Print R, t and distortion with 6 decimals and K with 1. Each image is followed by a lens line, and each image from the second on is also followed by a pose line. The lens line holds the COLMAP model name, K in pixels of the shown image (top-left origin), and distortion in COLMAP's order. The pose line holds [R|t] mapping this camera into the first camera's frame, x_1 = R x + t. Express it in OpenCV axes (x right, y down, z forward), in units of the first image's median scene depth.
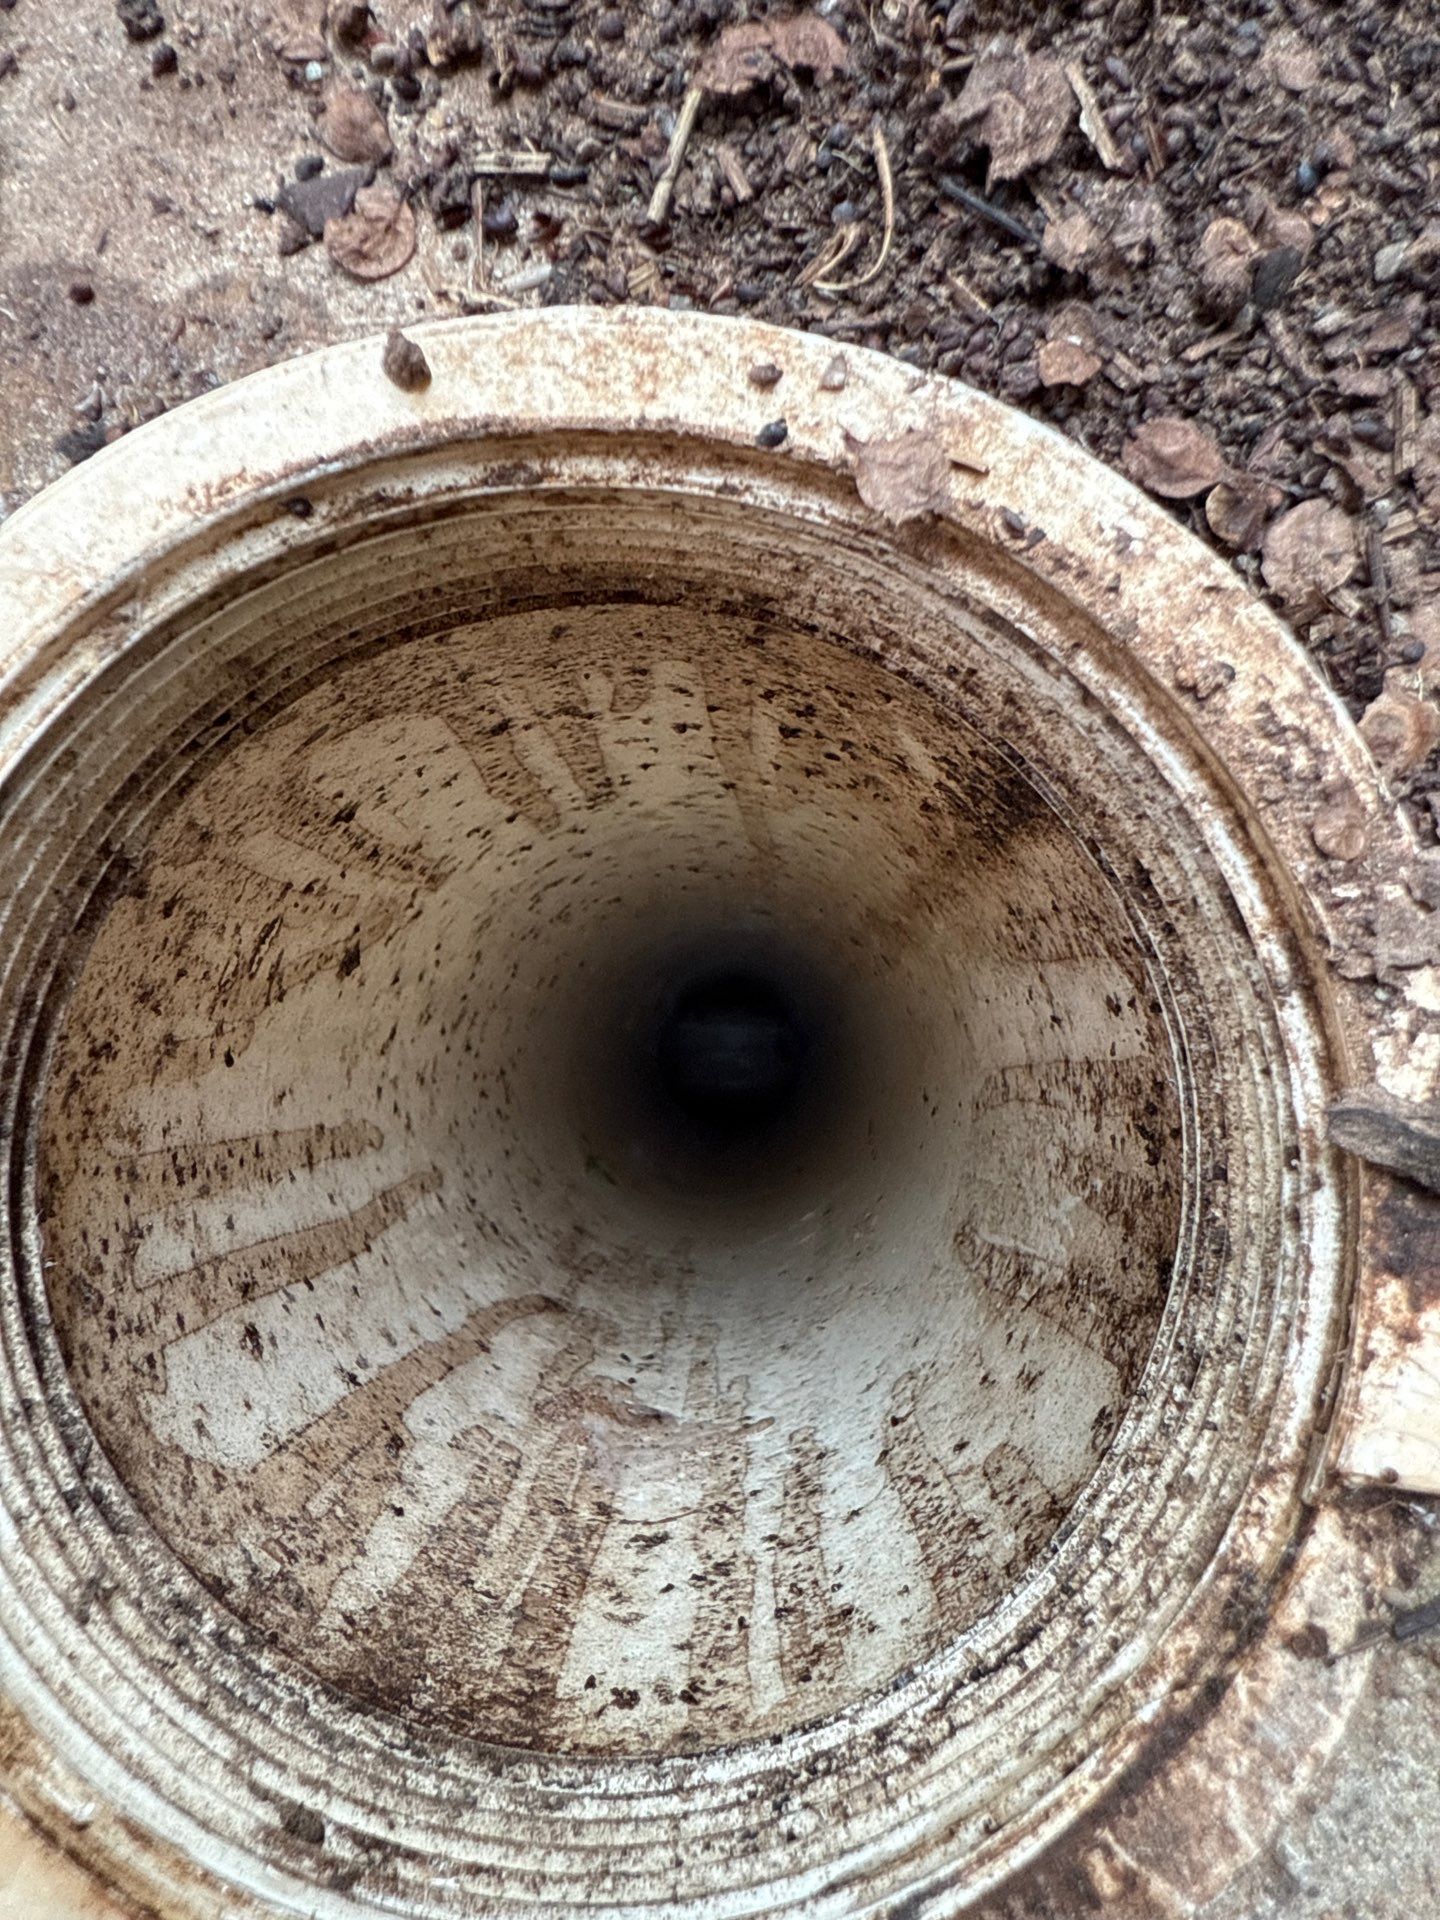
lens RADIAL K [[1375.0, 0, 713.2], [0, 1375.0, 964.2], [0, 0, 1]] dist [-0.002811, -0.011098]
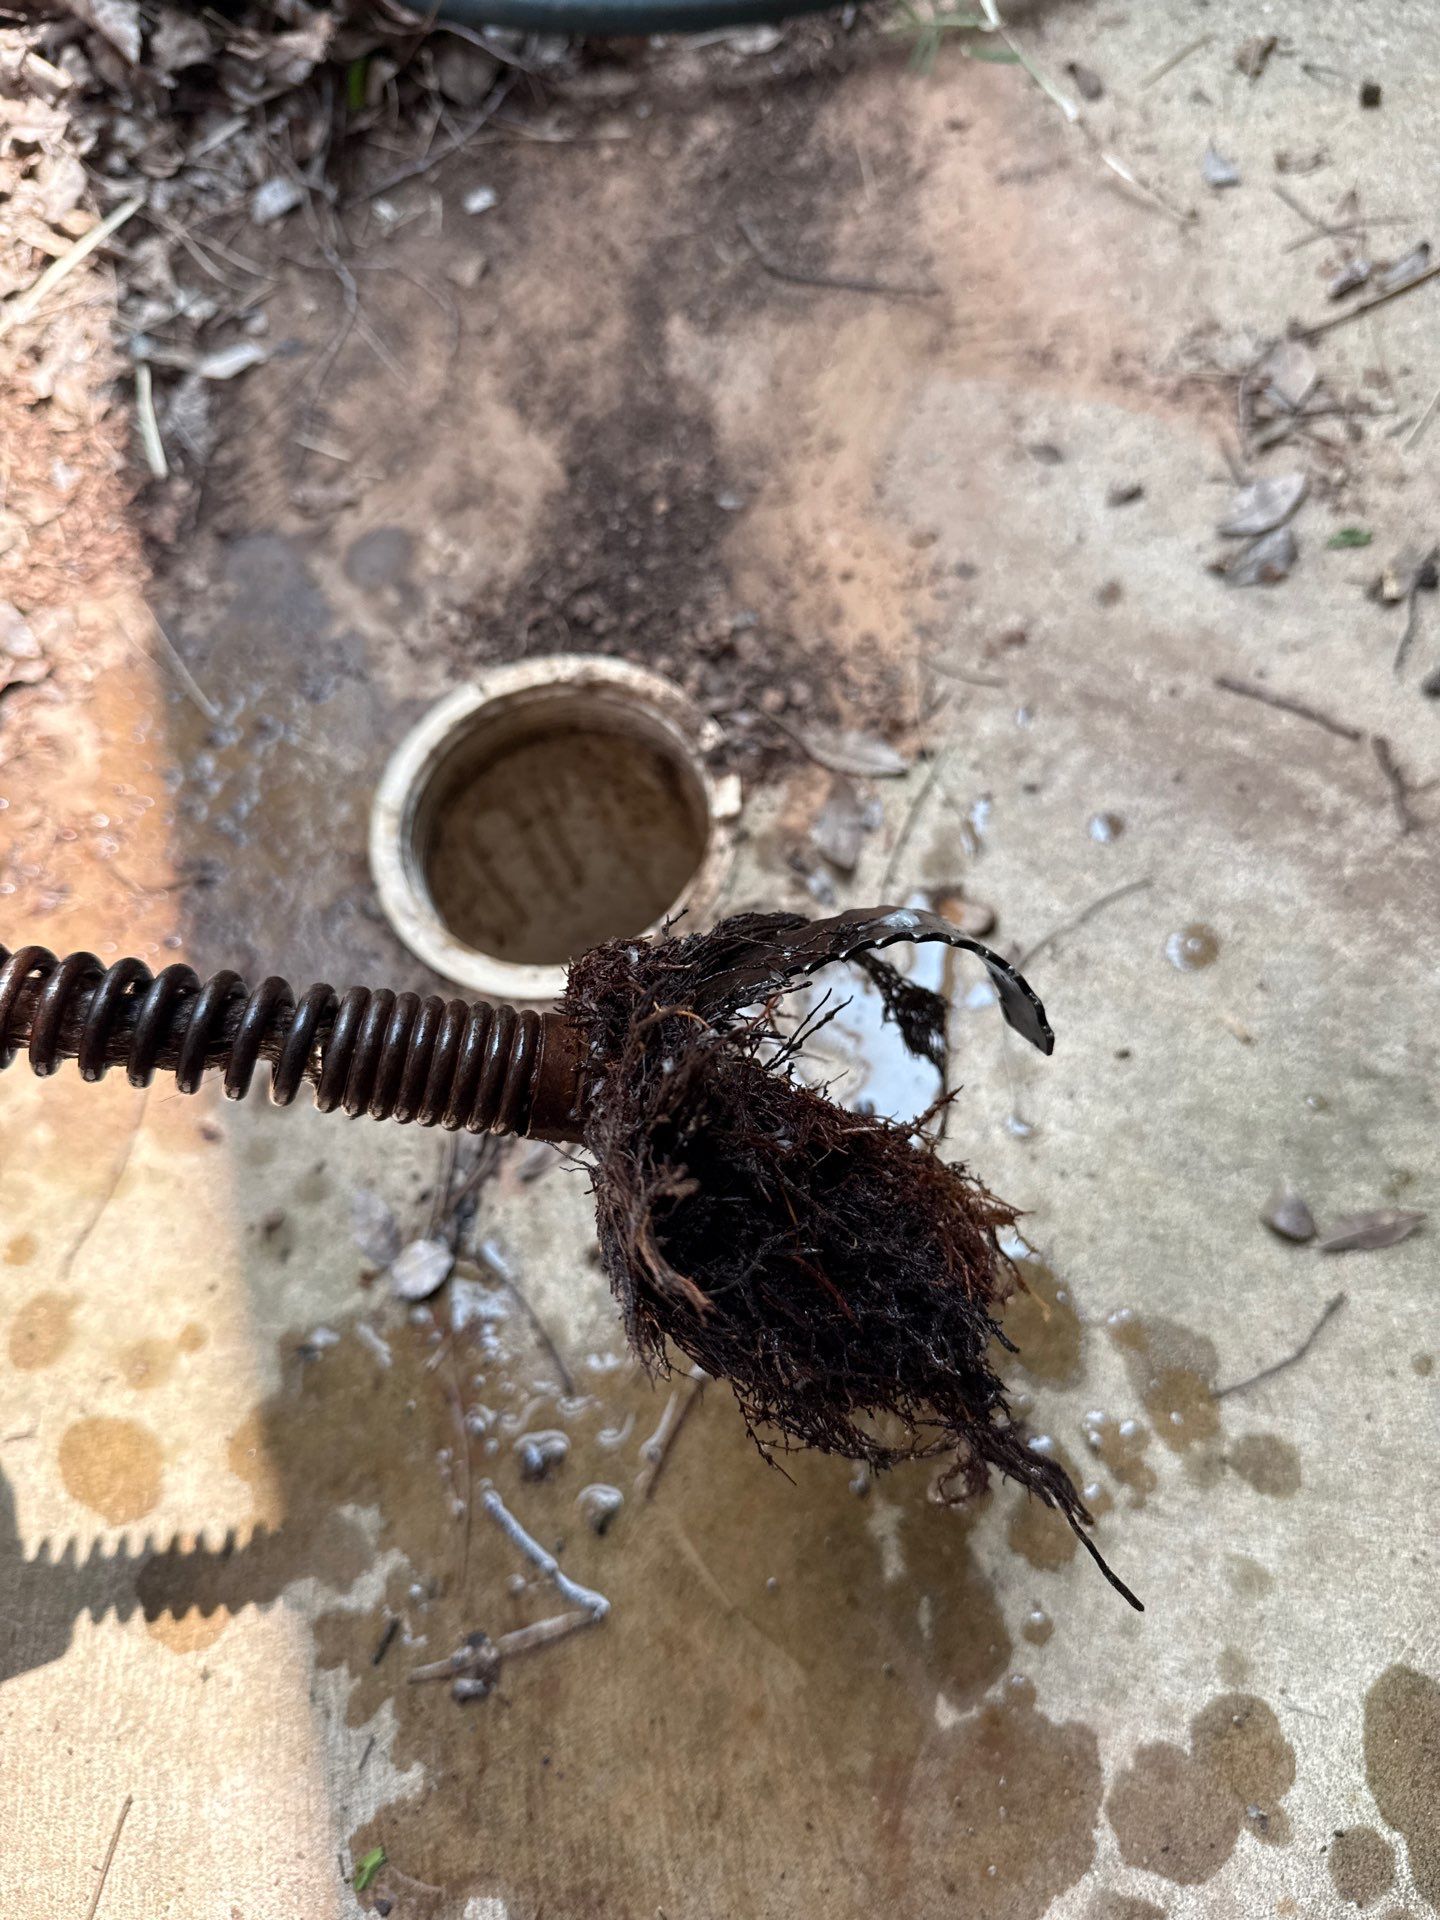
lens RADIAL K [[1272.7, 0, 725.2], [0, 1272.7, 1014.9], [0, 0, 1]] dist [0.000837, -0.017913]
pose [[0.950200, -0.311087, -0.018574, 0.338285], [0.292498, 0.910812, -0.291318, 2.253371], [0.107543, 0.271377, 0.956446, -3.024479]]
